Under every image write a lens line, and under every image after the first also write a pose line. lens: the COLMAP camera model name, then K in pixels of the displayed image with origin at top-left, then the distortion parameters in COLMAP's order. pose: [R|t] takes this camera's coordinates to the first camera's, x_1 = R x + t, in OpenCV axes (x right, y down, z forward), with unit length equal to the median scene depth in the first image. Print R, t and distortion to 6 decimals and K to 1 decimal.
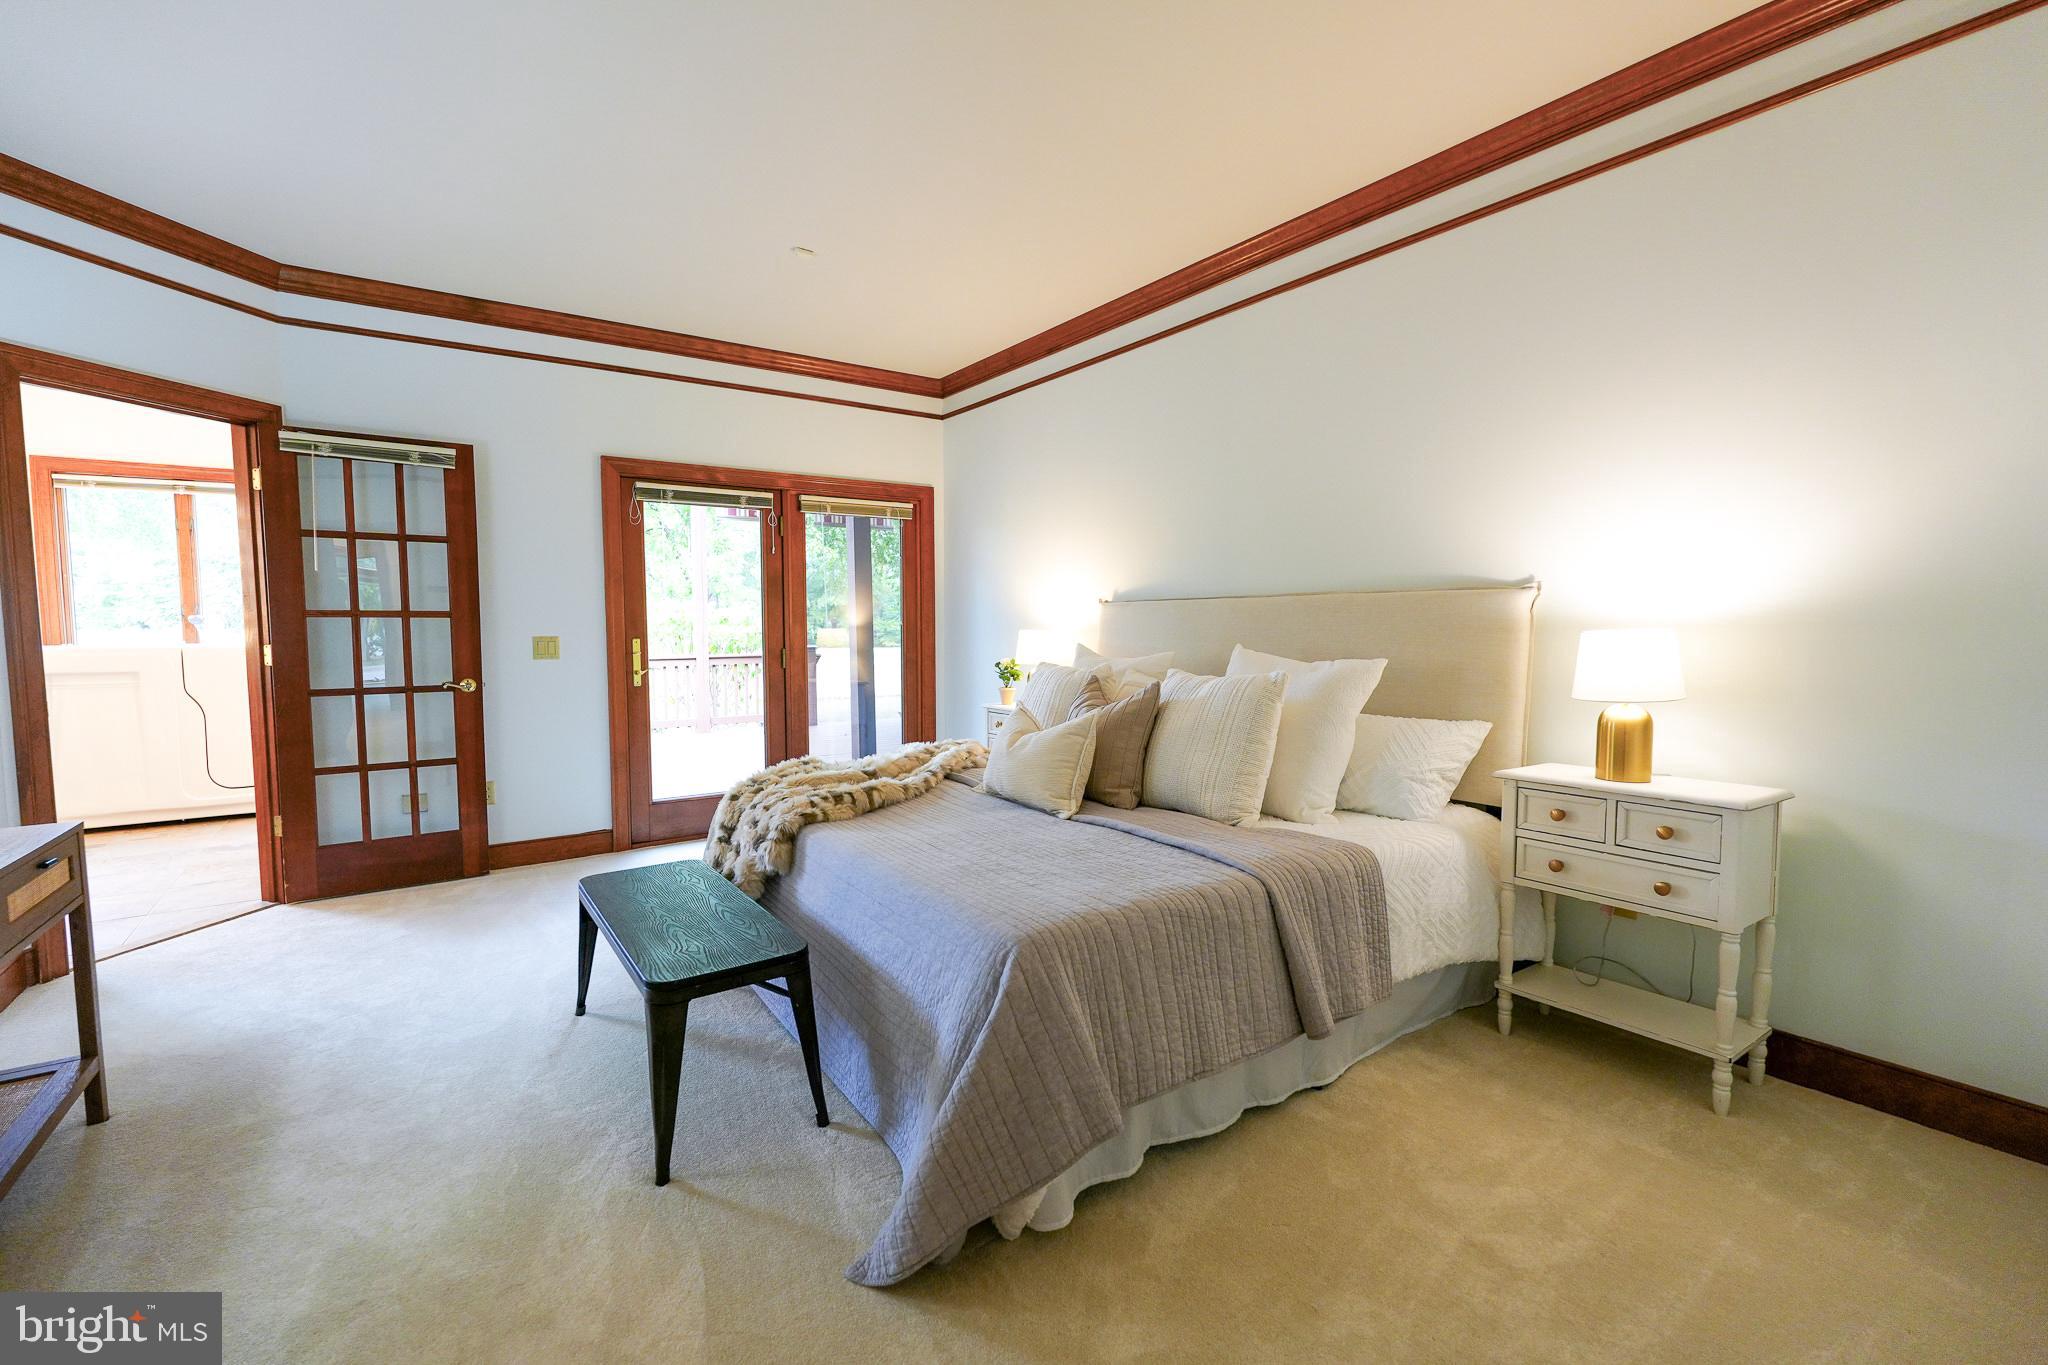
lens RADIAL K [[893.8, 0, 1062.5], [0, 893.8, 684.2], [0, 0, 1]] dist [0.007024, -0.001410]
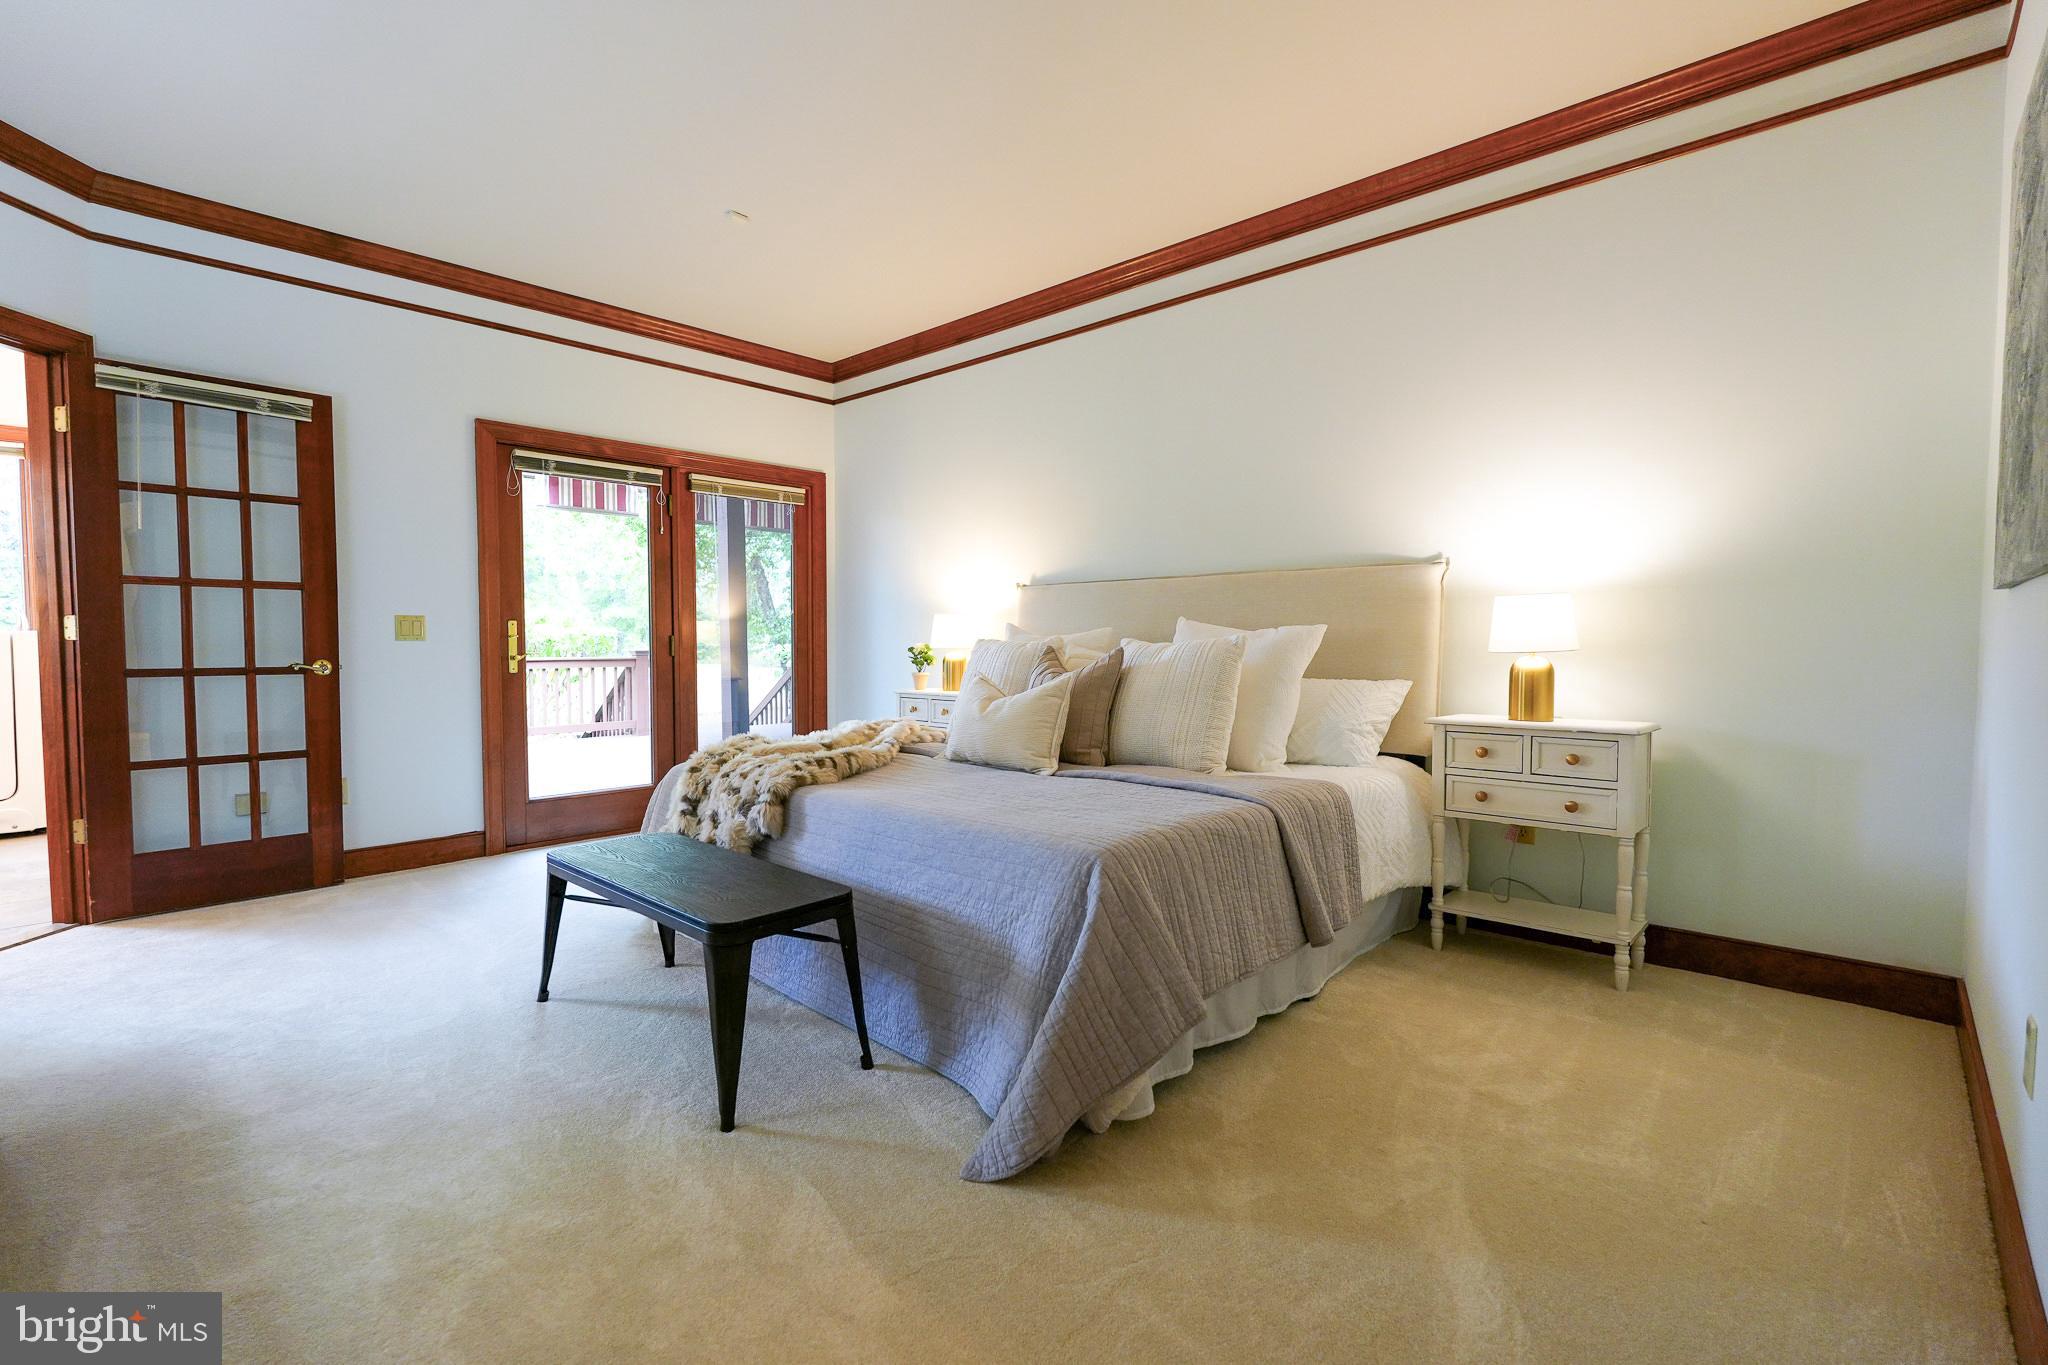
lens RADIAL K [[893.8, 0, 1102.3], [0, 893.8, 666.9], [0, 0, 1]] dist [0.007024, -0.001410]
pose [[0.978423, -0.008960, 0.206418, -0.140508], [0.013785, 0.999664, -0.021949, 0.045059], [-0.206152, 0.024321, 0.978218, -0.031185]]
